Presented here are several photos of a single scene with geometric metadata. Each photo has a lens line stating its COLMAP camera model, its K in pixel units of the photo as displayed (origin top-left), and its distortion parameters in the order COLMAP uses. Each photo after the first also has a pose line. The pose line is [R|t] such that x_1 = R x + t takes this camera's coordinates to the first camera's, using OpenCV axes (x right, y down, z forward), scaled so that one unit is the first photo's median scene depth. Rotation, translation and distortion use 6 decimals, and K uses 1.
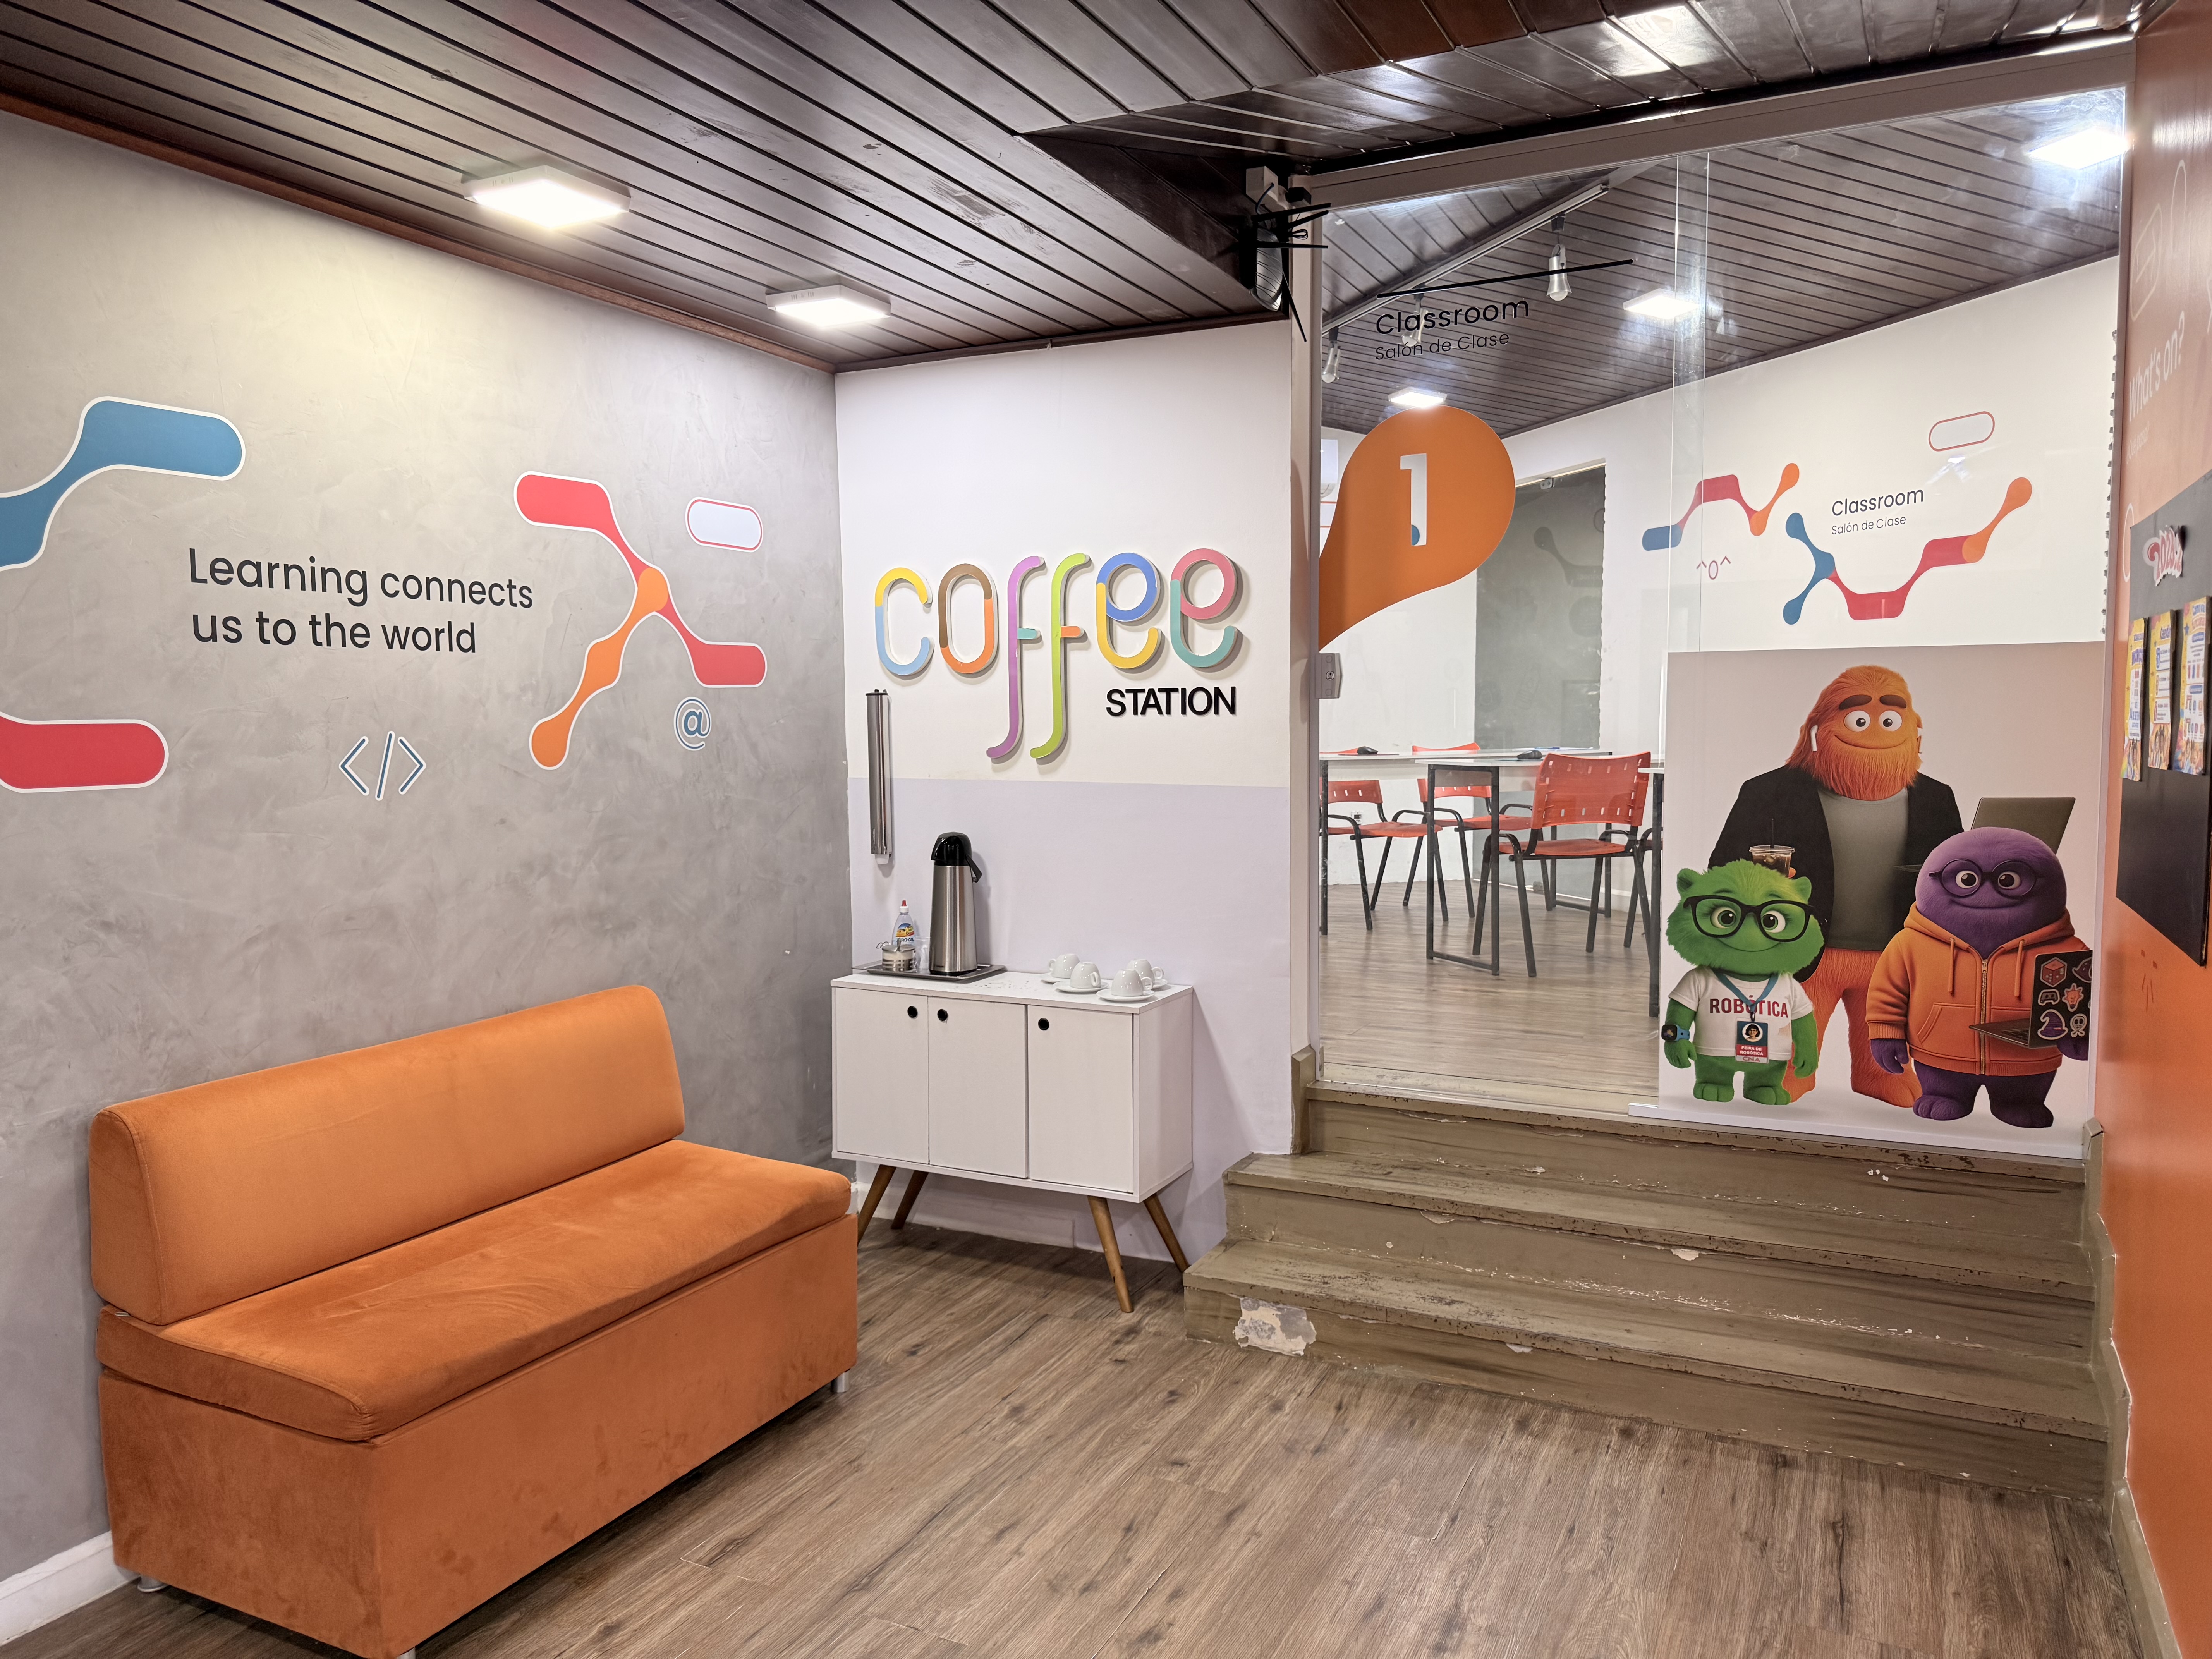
lens RADIAL K [[1549.3, 0, 1099.0], [0, 1549.3, 820.7], [0, 0, 1]] dist [0.000664, -0.005080]
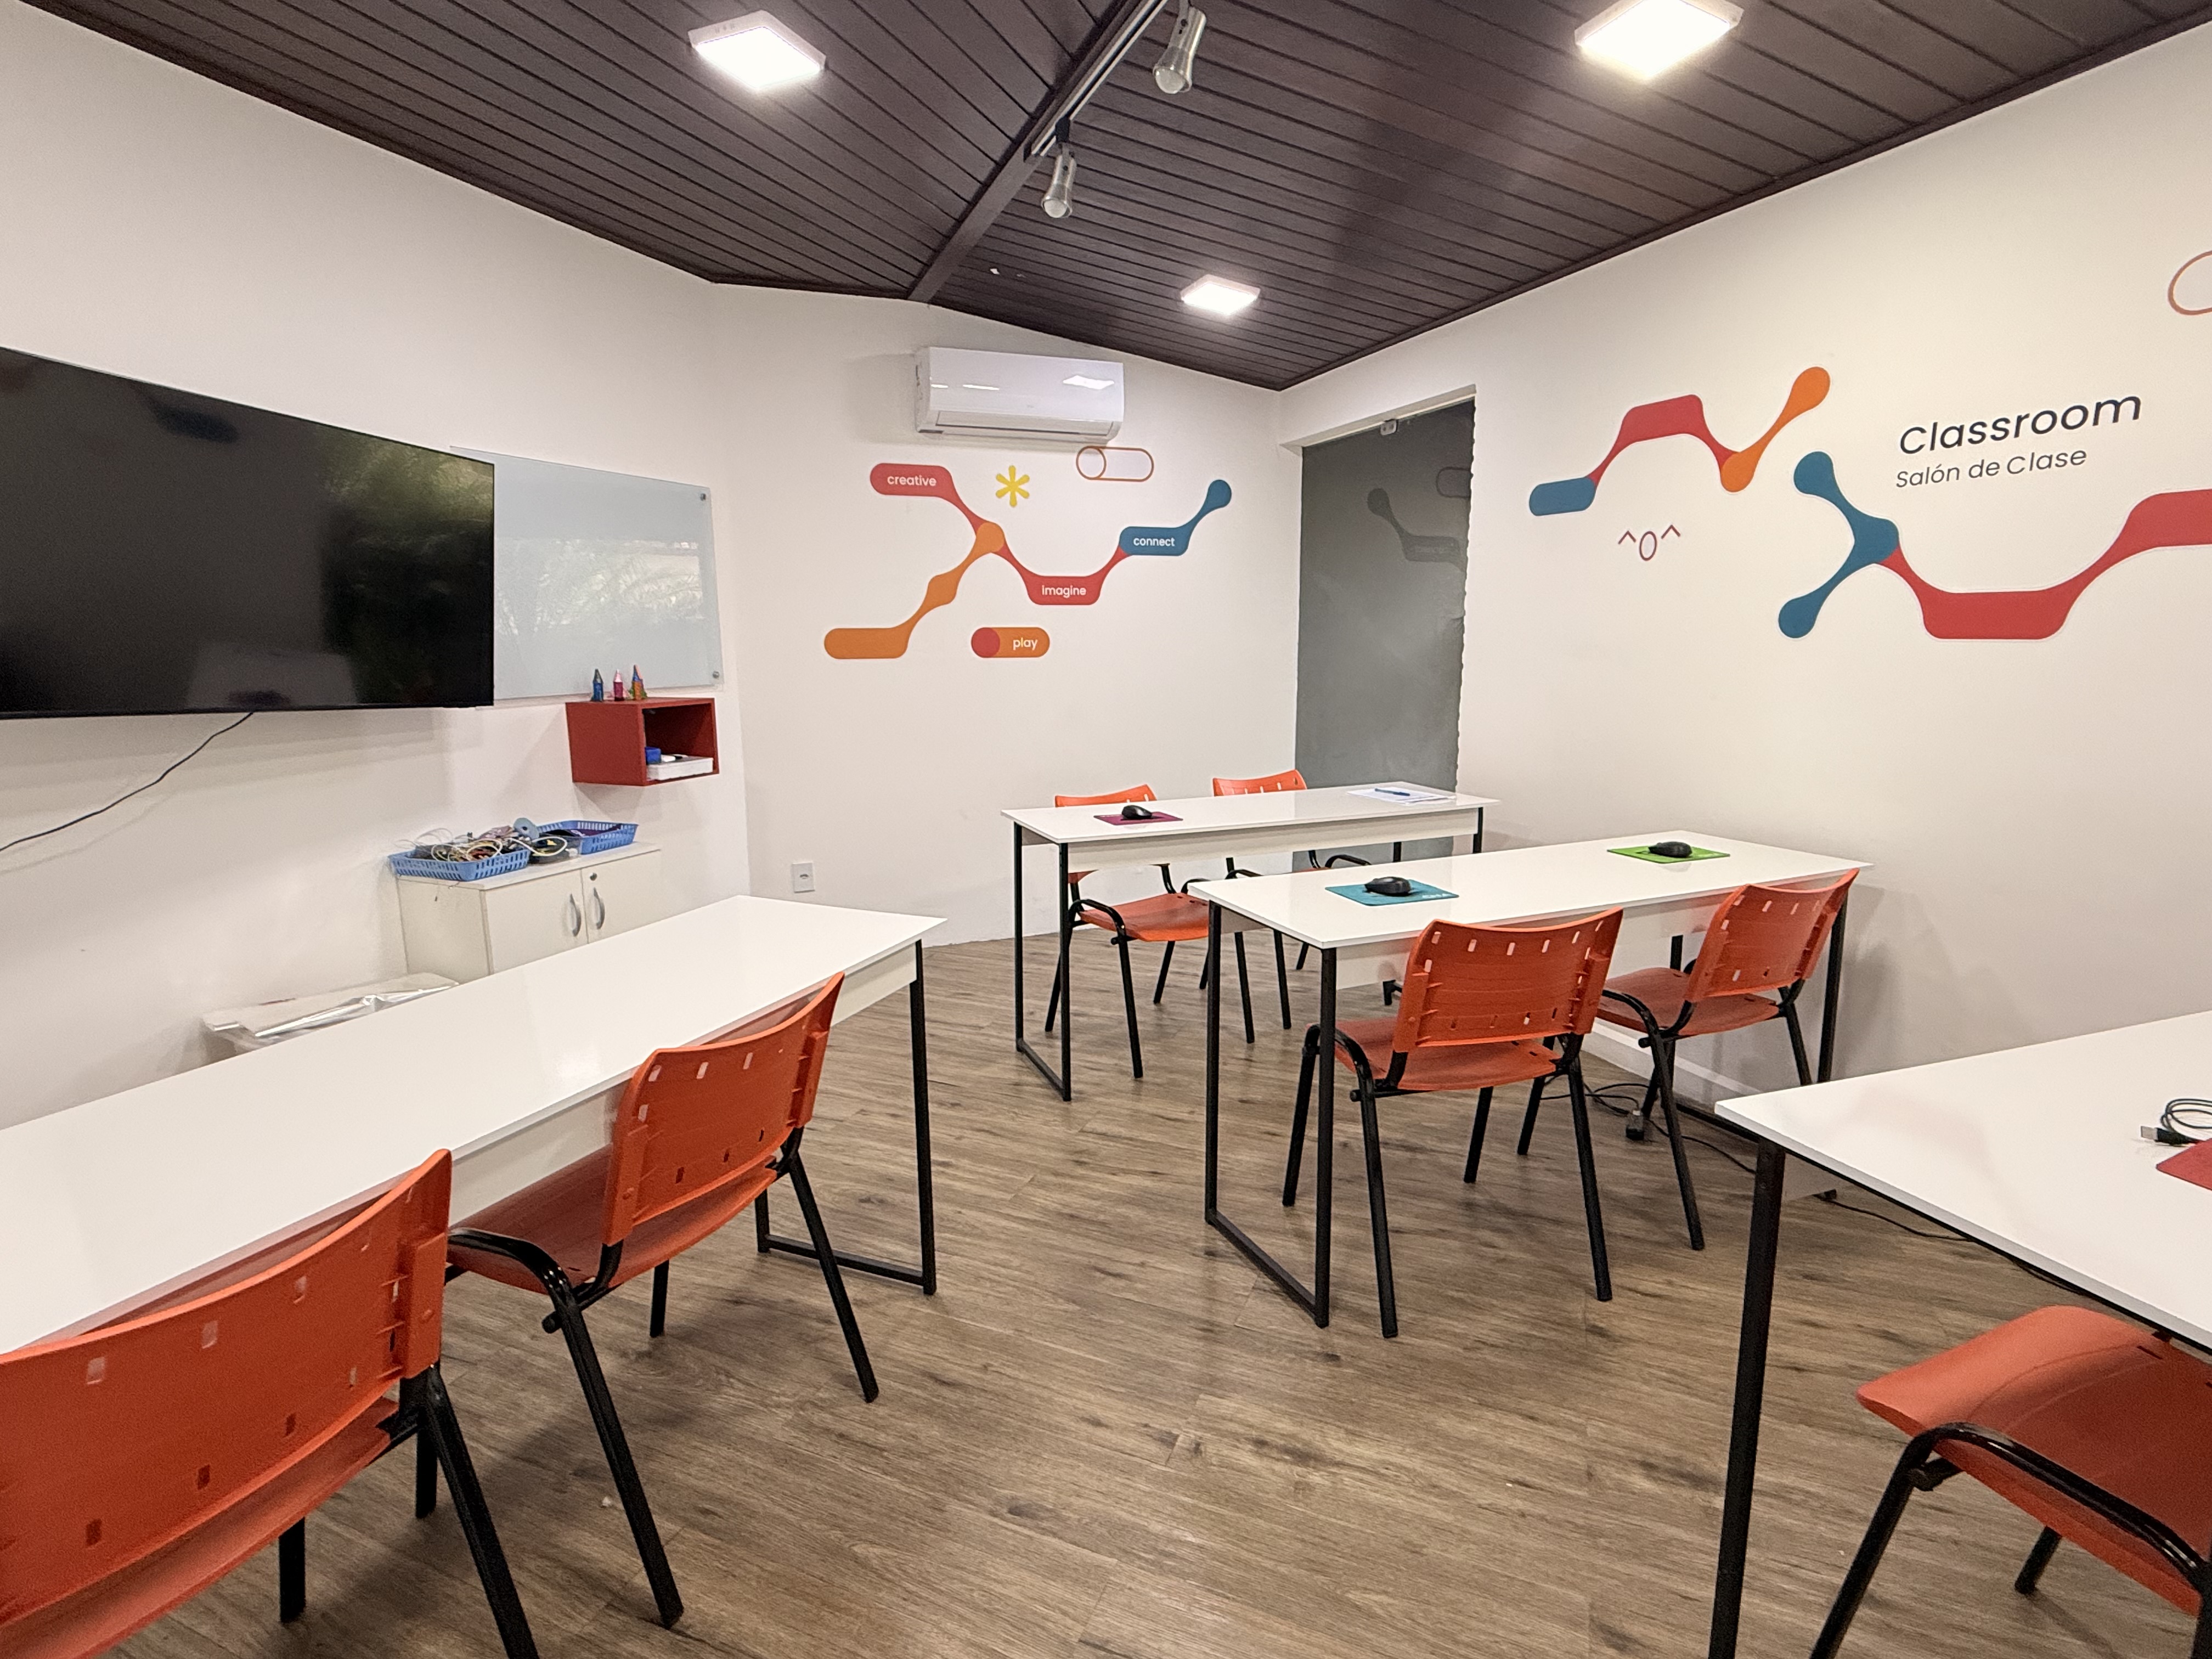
lens RADIAL K [[1082.1, 0, 1113.6], [0, 1082.1, 835.5], [0, 0, 1]] dist [0.002082, 0.001199]
pose [[0.997554, -0.012700, 0.068738, 0.139366], [0.005144, 0.994028, 0.109002, -0.094776], [-0.069712, -0.108382, 0.991662, 0.568549]]
